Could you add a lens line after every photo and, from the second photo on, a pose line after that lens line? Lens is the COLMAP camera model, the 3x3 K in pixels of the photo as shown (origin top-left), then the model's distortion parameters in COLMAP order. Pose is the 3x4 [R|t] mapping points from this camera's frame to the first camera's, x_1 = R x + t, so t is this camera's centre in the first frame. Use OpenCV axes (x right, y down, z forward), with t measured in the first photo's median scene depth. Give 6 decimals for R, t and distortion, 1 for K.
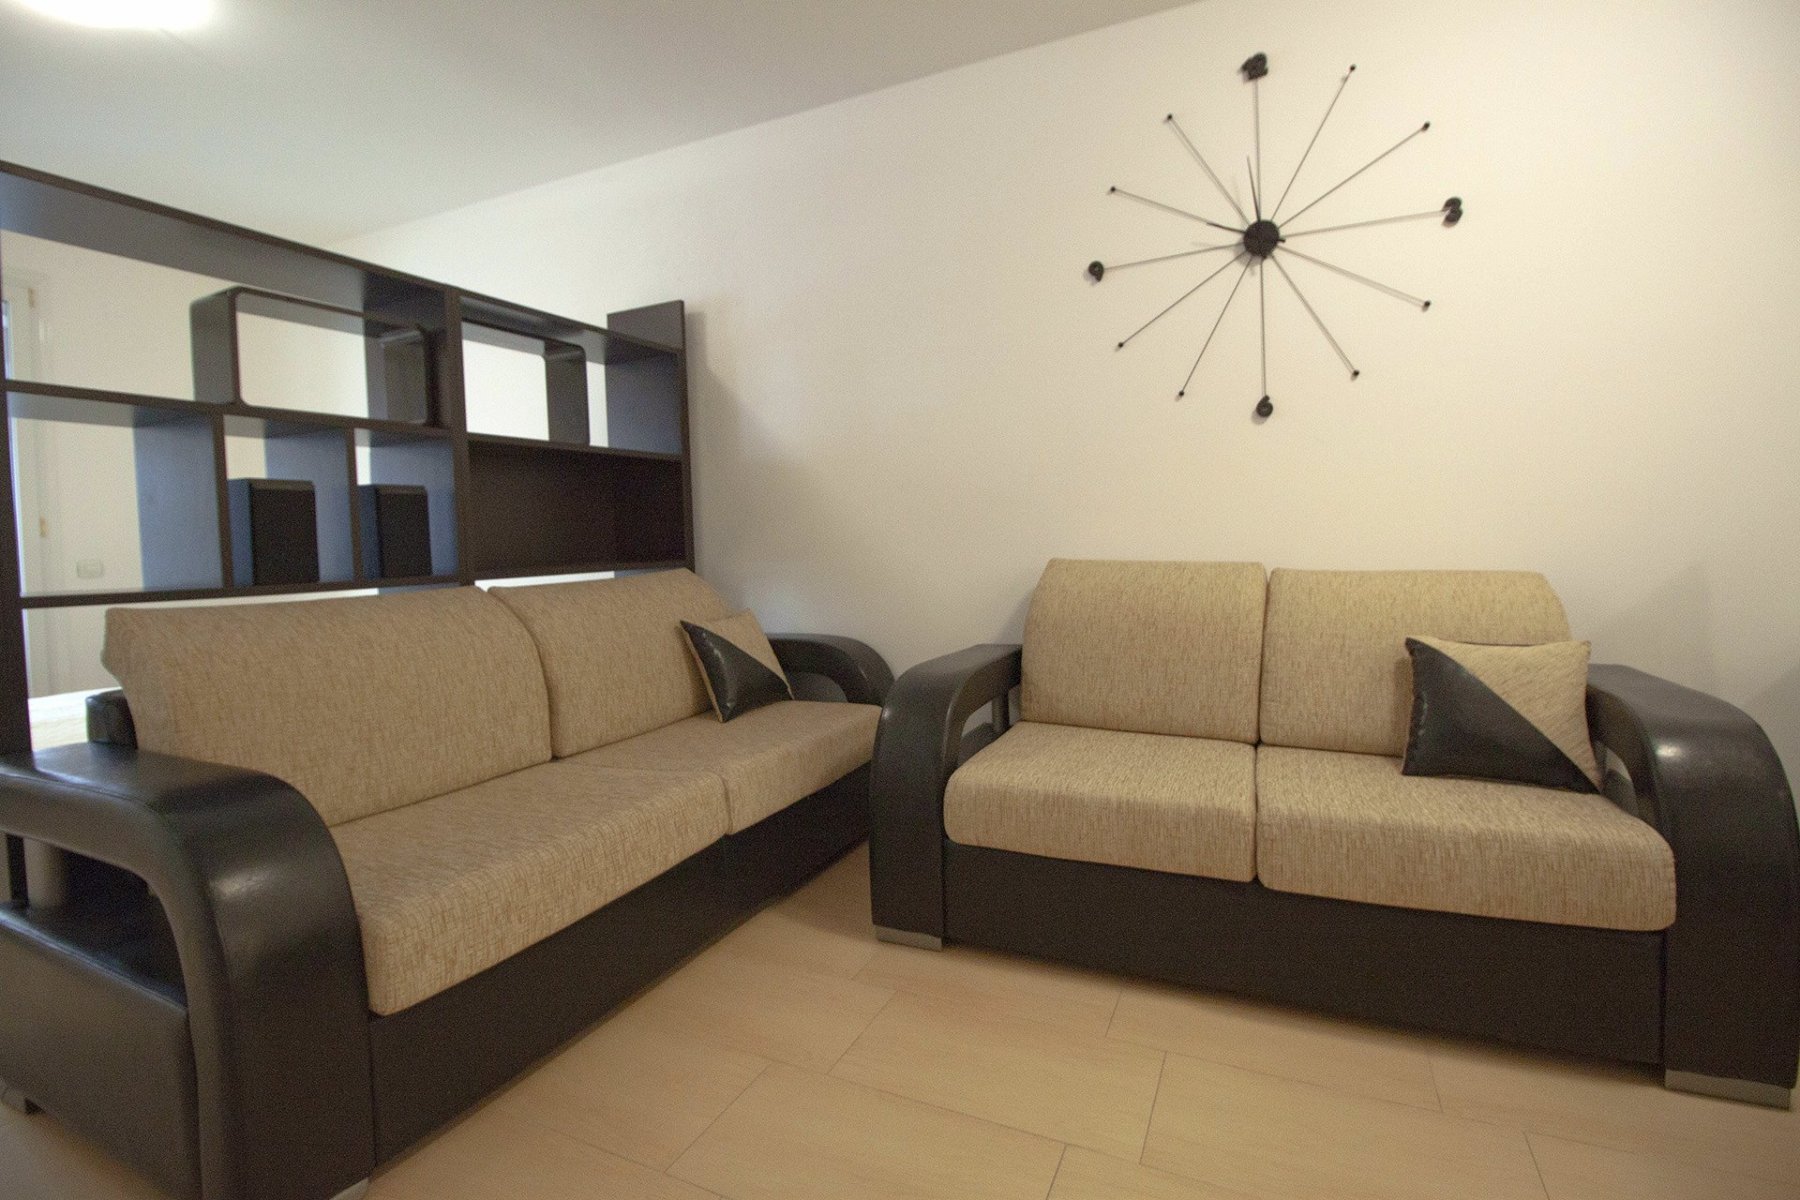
lens RADIAL K [[827.6, 0, 903.2], [0, 827.6, 573.6], [0, 0, 1]] dist [0.000203, -0.013717]
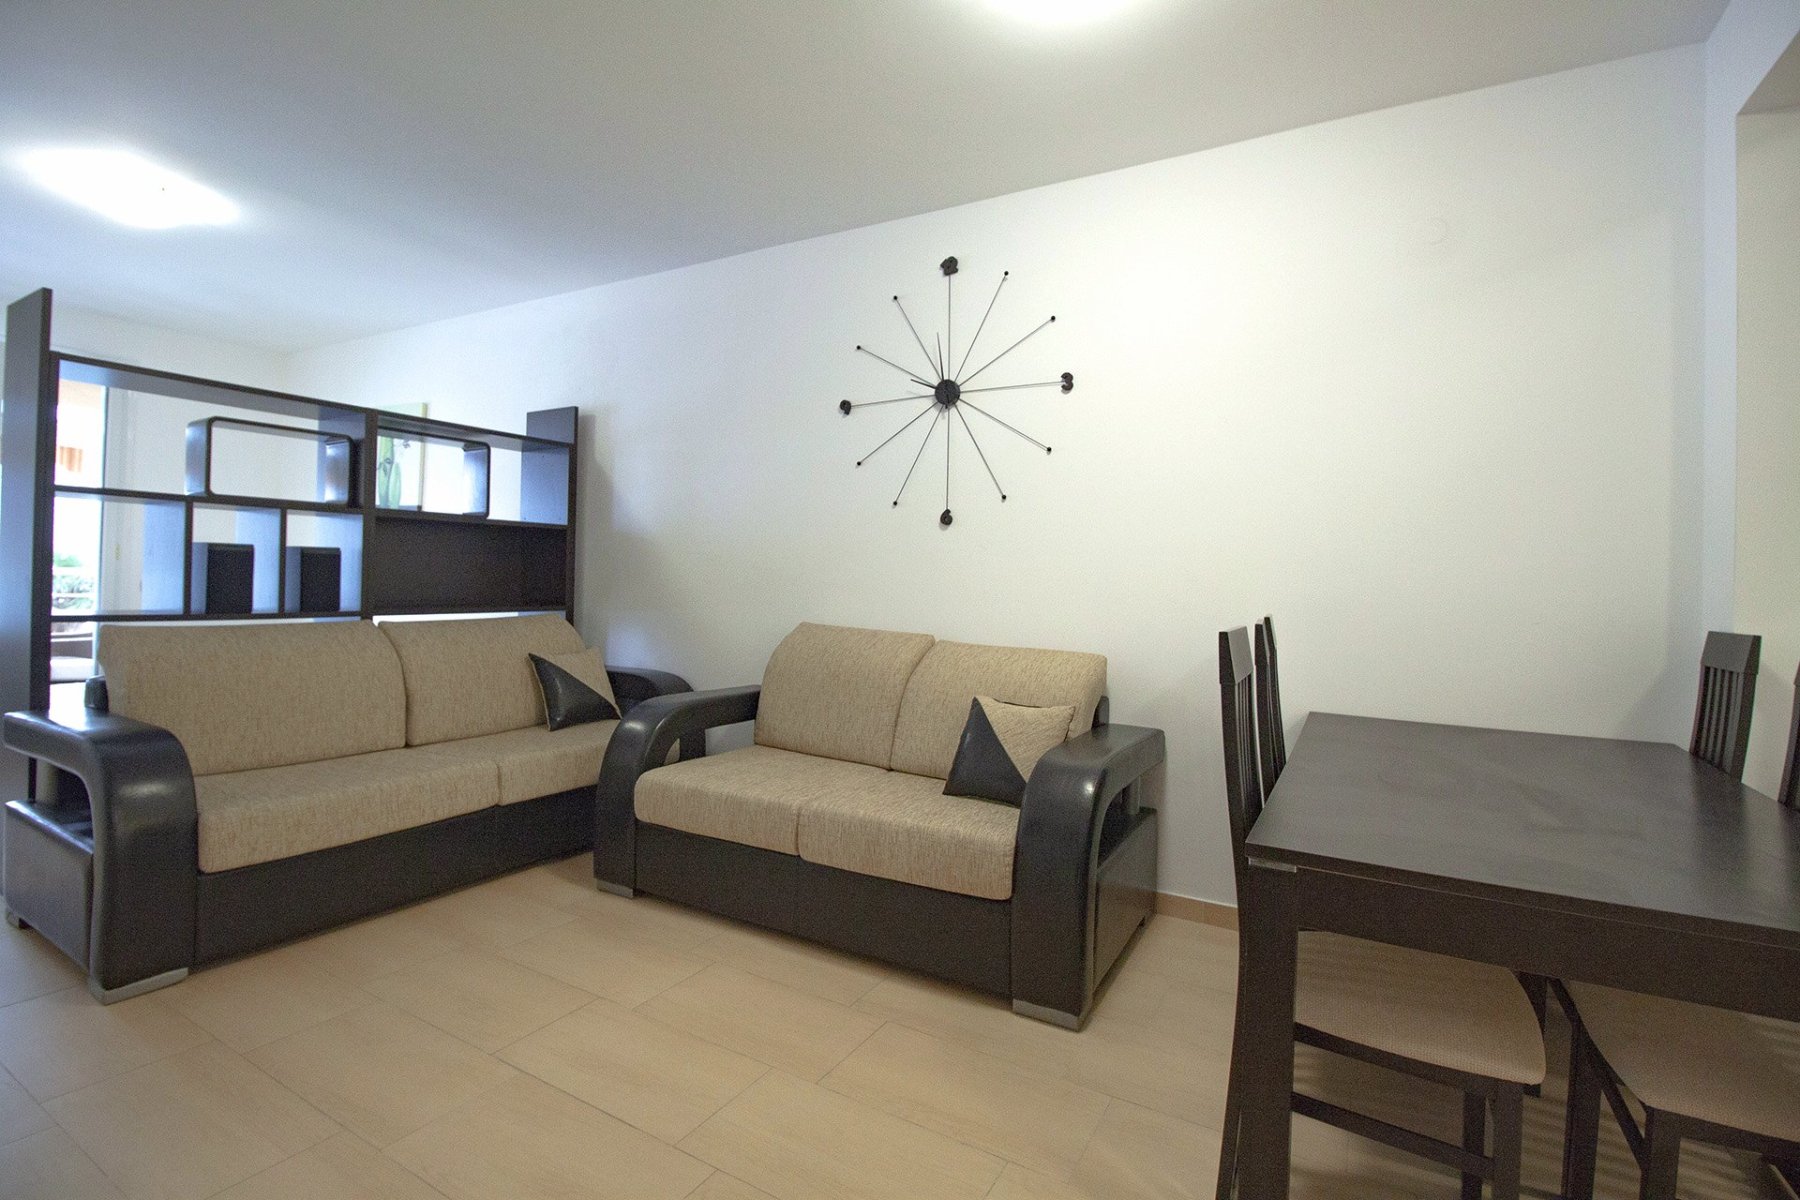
lens RADIAL K [[827.6, 0, 903.2], [0, 827.6, 573.6], [0, 0, 1]] dist [0.000203, -0.013717]
pose [[0.995033, 0.049795, -0.086199, 0.528502], [-0.054048, 0.997397, -0.047730, -0.048453], [0.083597, 0.052151, 0.995134, -0.349100]]
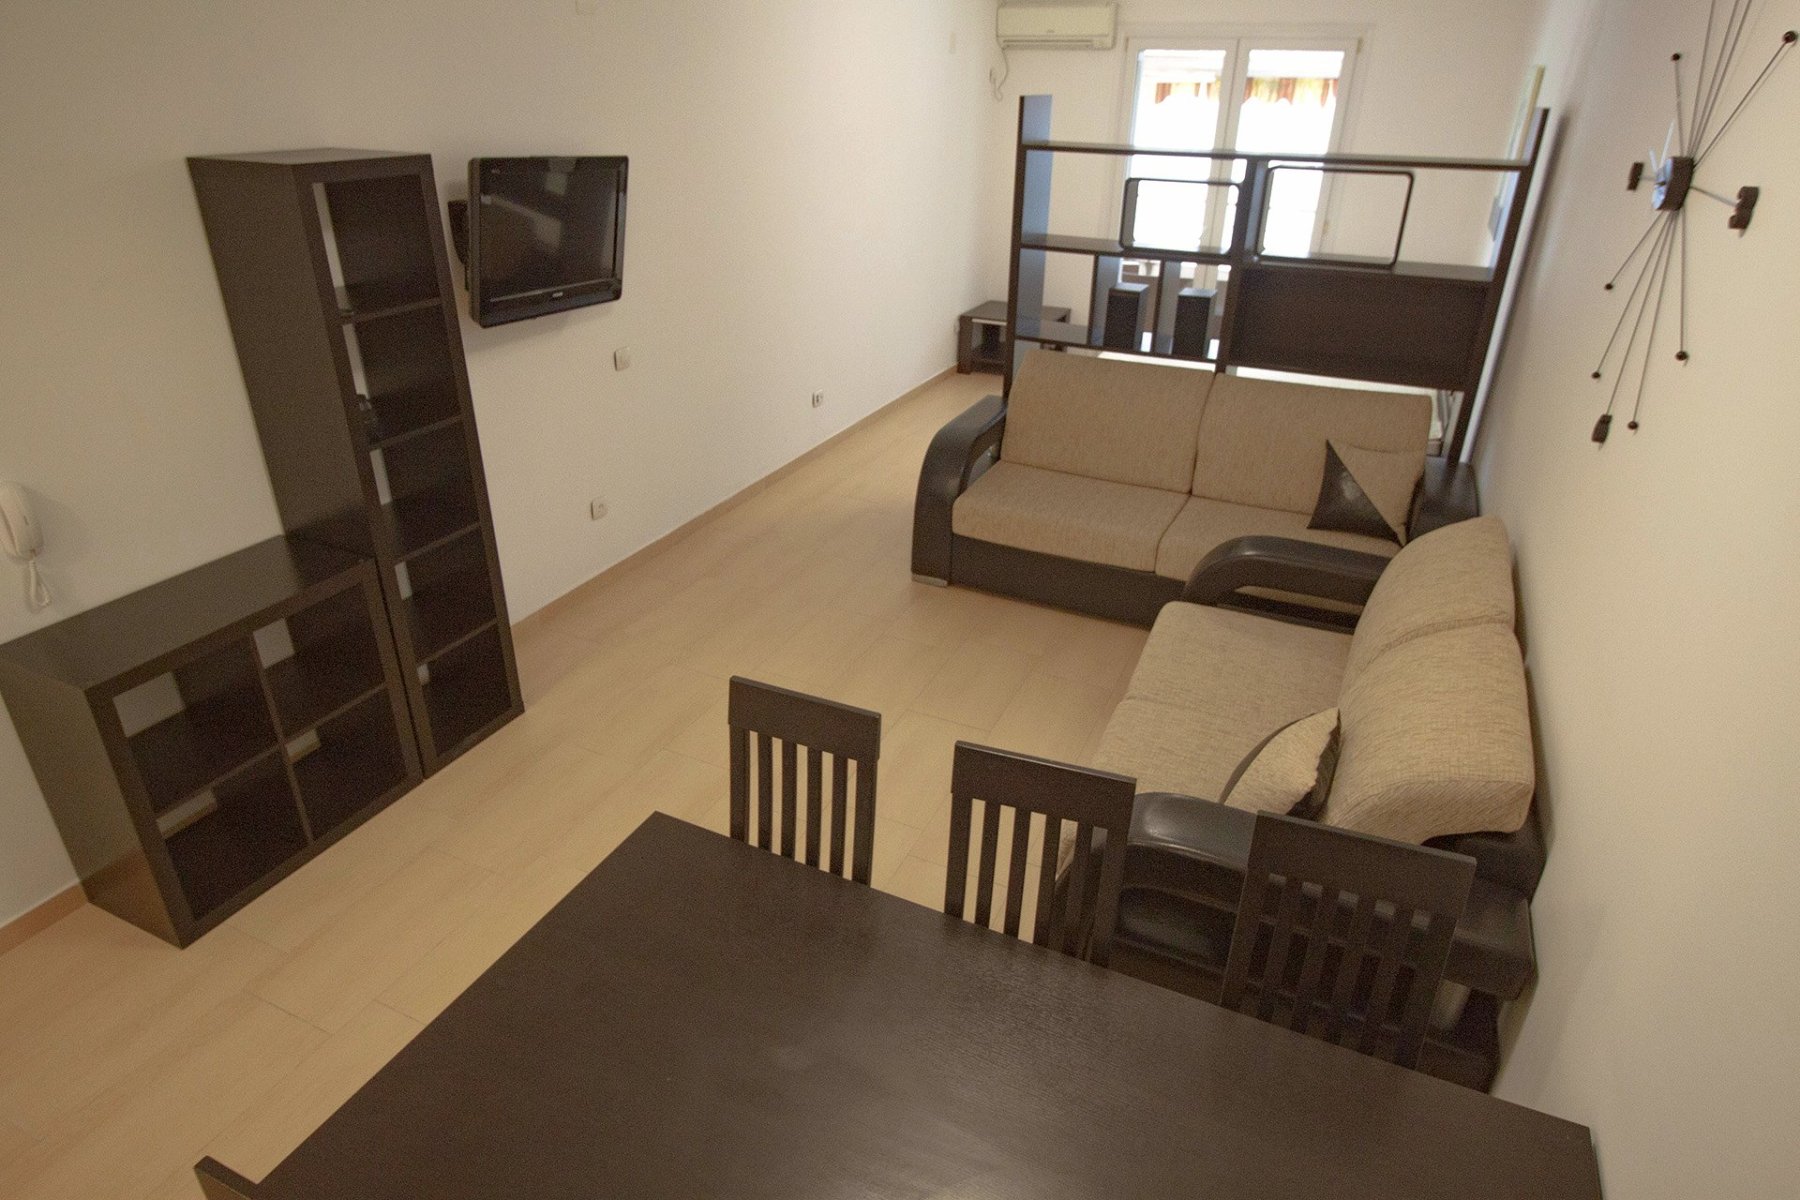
lens RADIAL K [[1039.6, 0, 900.0], [0, 1039.6, 600.0], [0, 0, 1]] dist [0.000626, 0.000268]
pose [[0.005221, 0.473090, -0.880999, 1.427311], [-0.059313, 0.879606, 0.471991, -0.503954], [0.998226, 0.049791, 0.032653, 0.388852]]
